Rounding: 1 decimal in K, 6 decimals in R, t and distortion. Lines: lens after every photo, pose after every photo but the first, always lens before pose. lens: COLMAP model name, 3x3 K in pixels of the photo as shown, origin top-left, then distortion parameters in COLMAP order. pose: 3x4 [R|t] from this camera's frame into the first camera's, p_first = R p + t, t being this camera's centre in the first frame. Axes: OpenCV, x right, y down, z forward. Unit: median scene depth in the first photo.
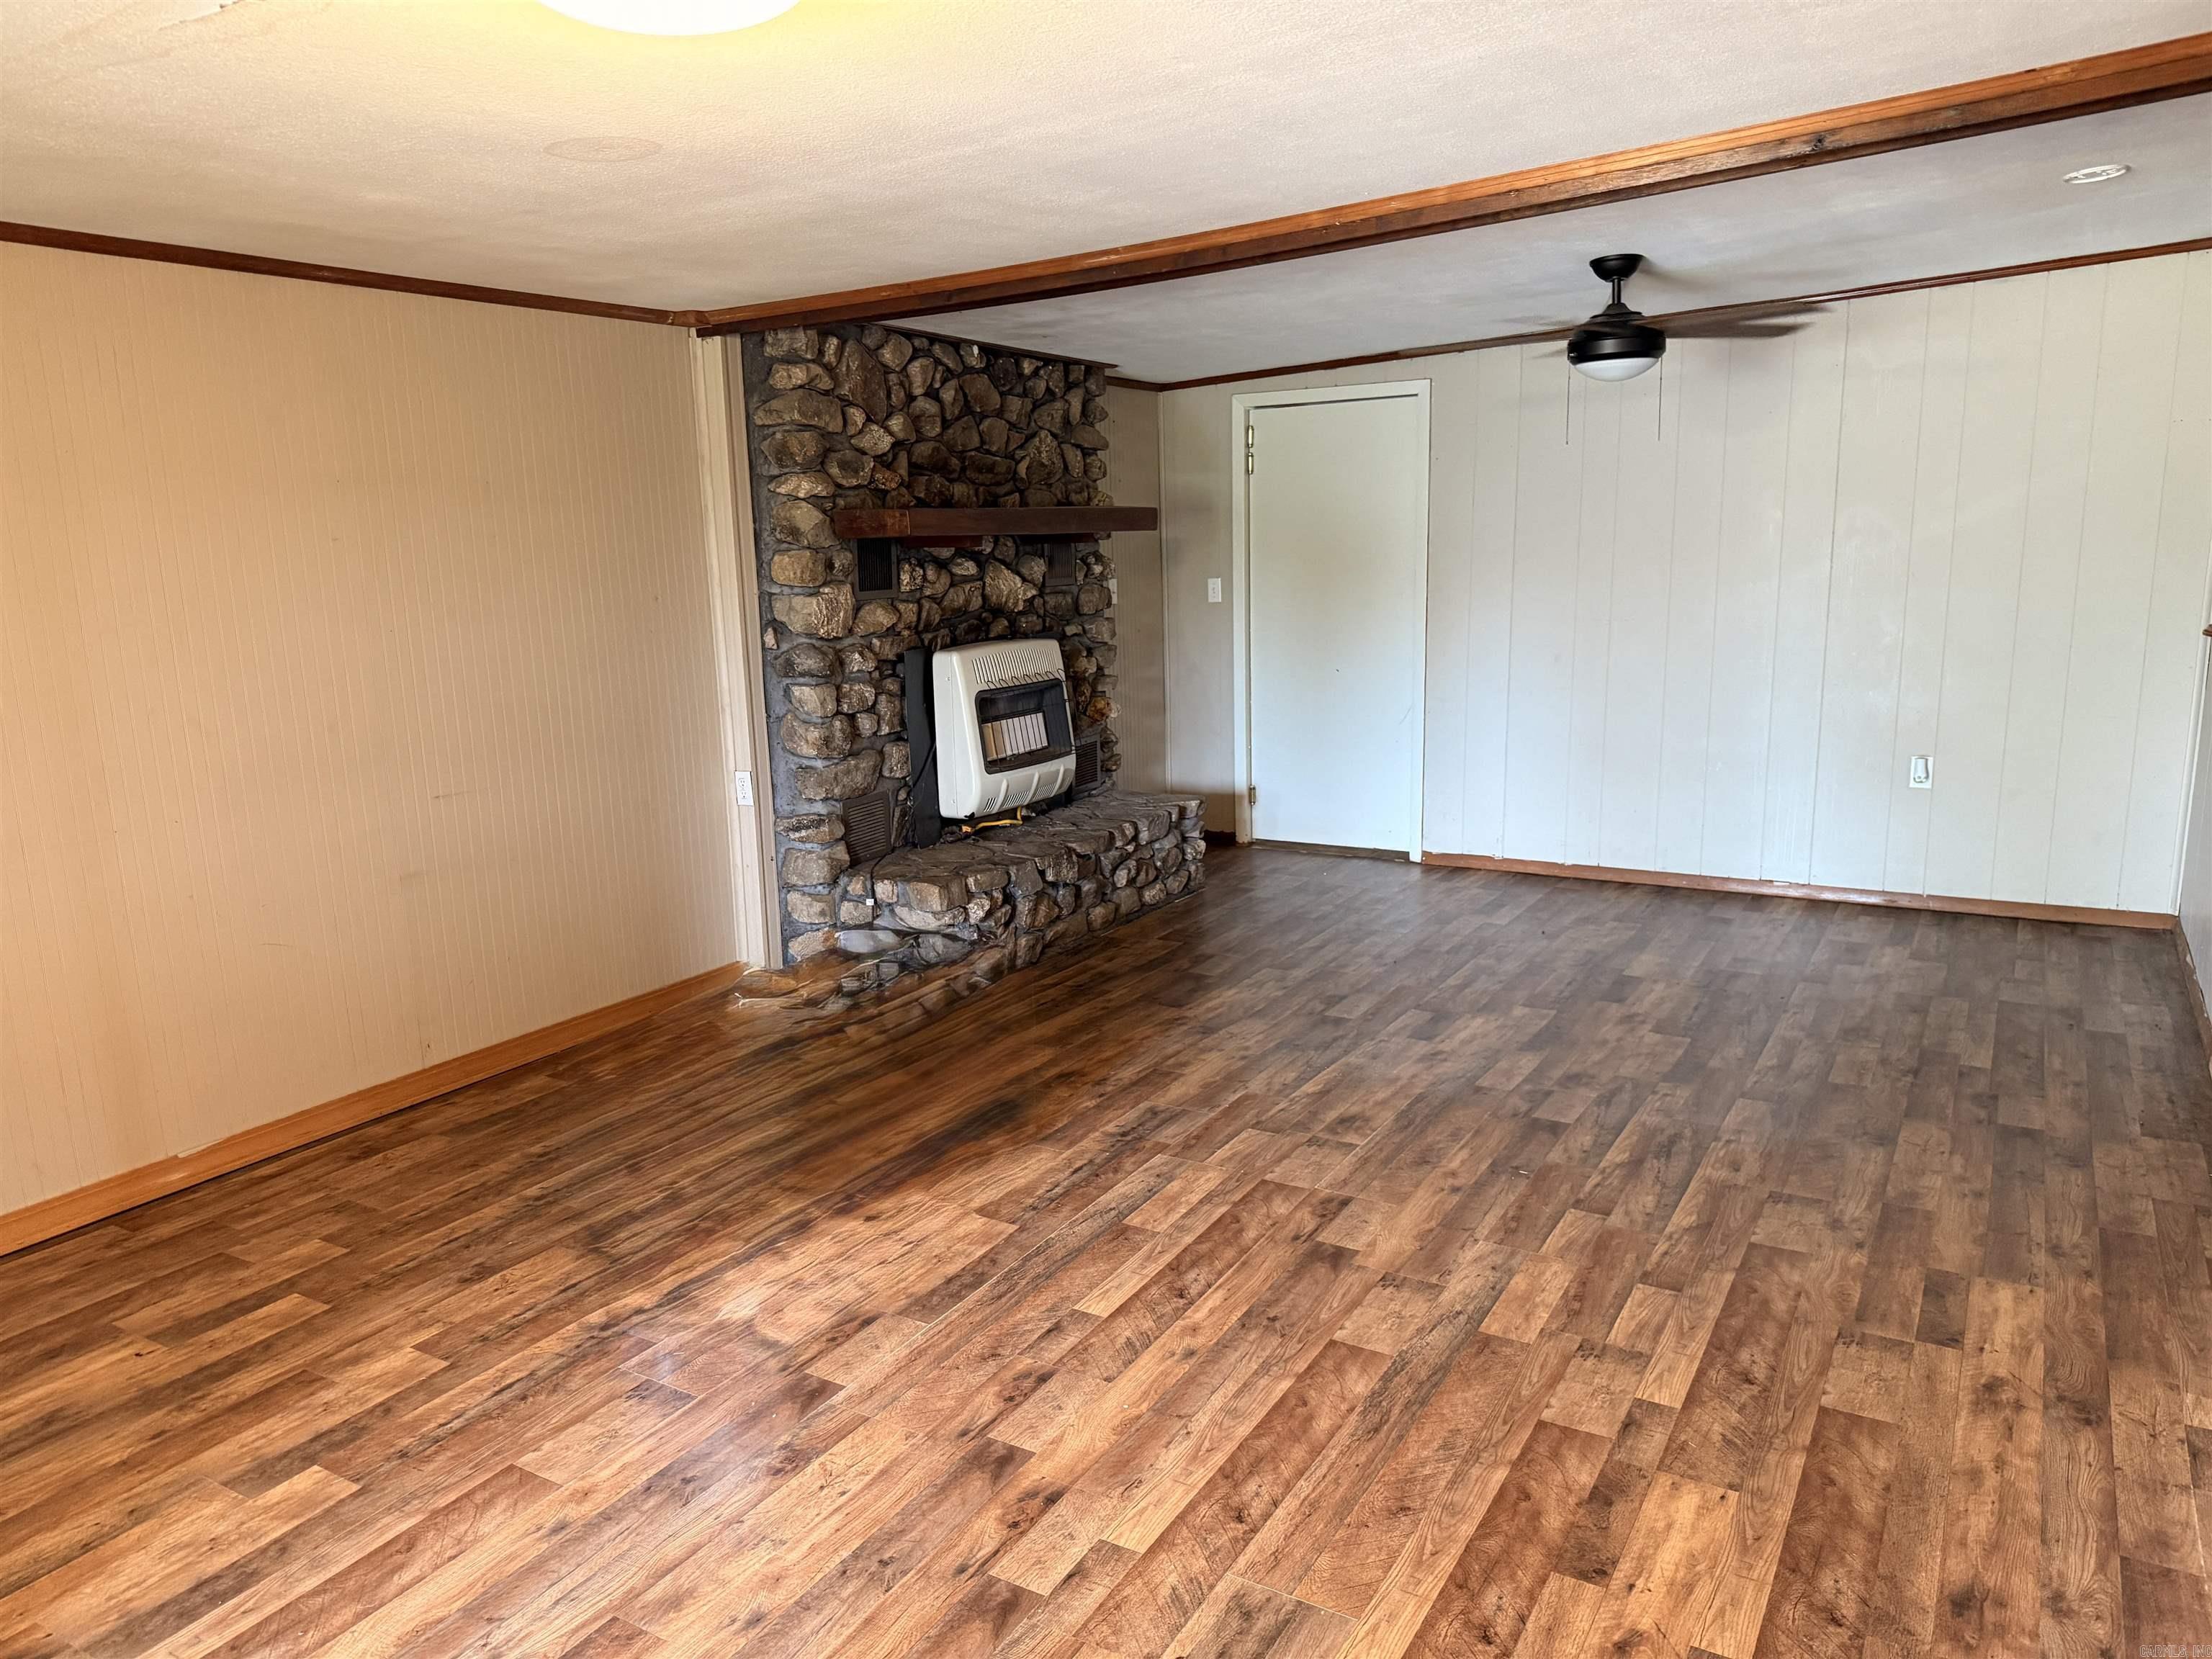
lens RADIAL K [[1537.3, 0, 1102.2], [0, 1537.3, 857.7], [0, 0, 1]] dist [0.092751, -0.000264]
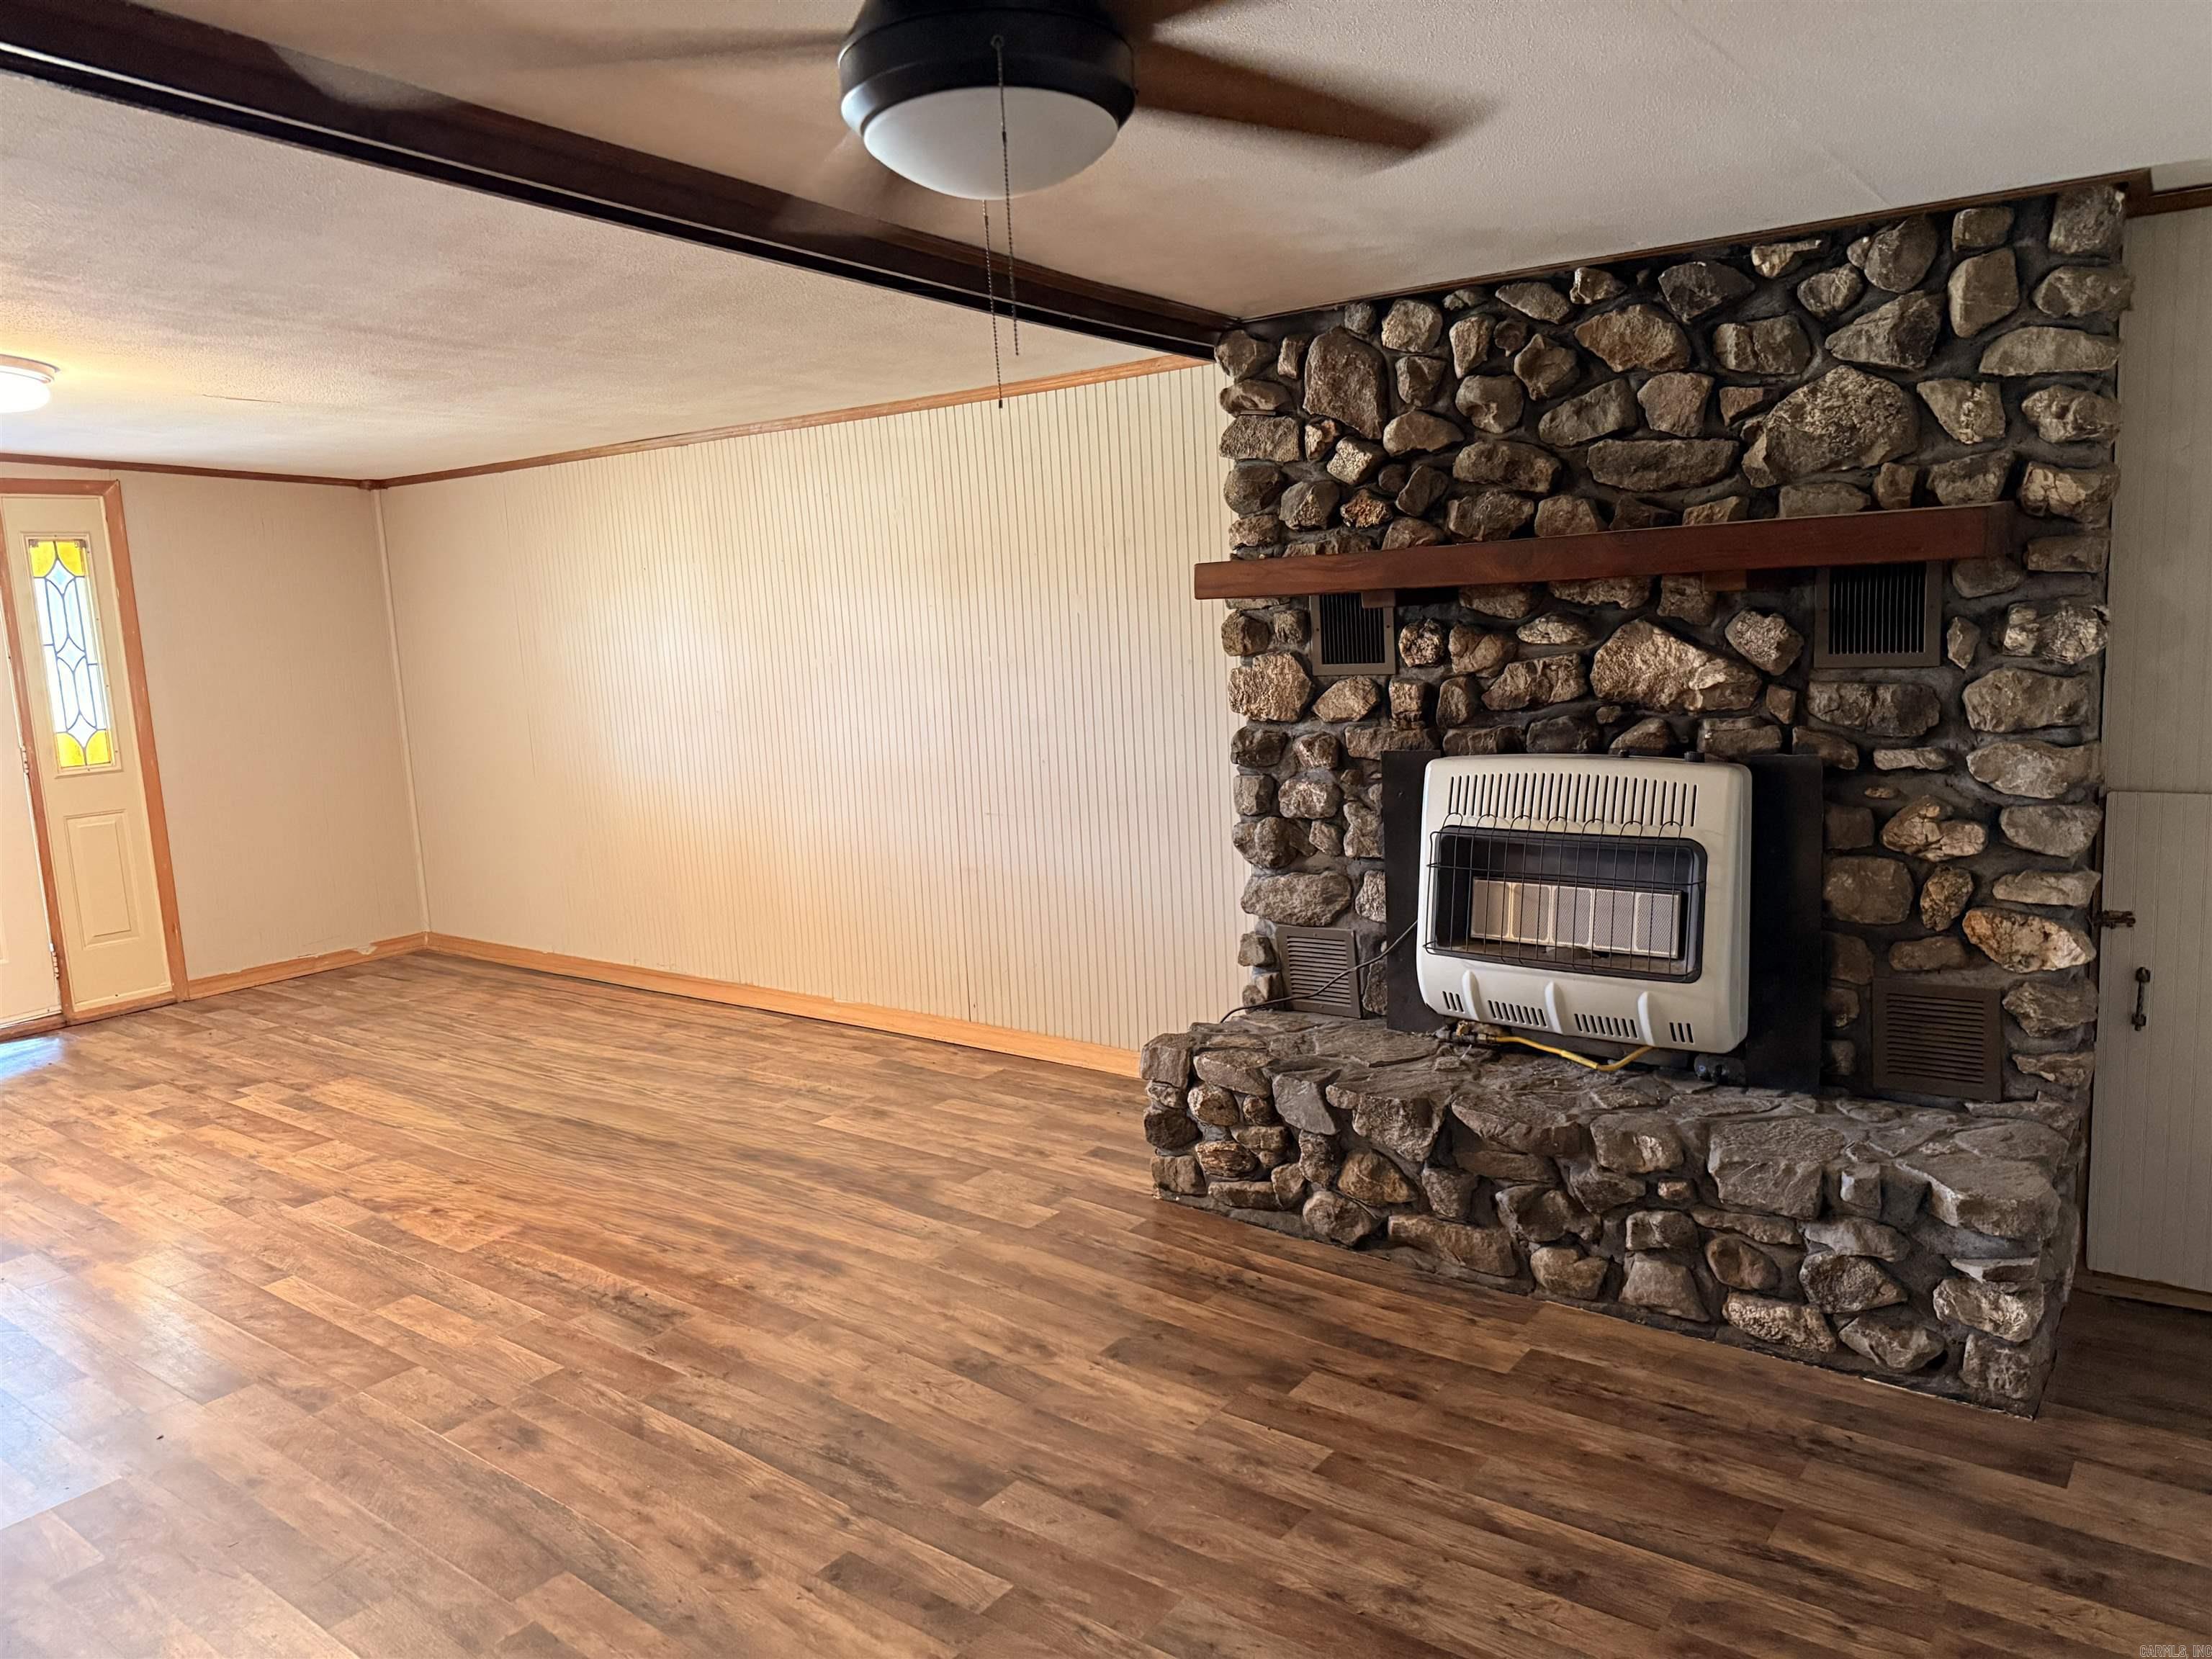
lens RADIAL K [[1539.3, 0, 1106.0], [0, 1539.3, 829.5], [0, 0, 1]] dist [0.146852, -0.265668]
pose [[-0.119244, 0.173393, -0.977607, 0.568183], [-0.157229, 0.968910, 0.191029, -0.206681], [0.980337, 0.176487, -0.088274, 0.912186]]
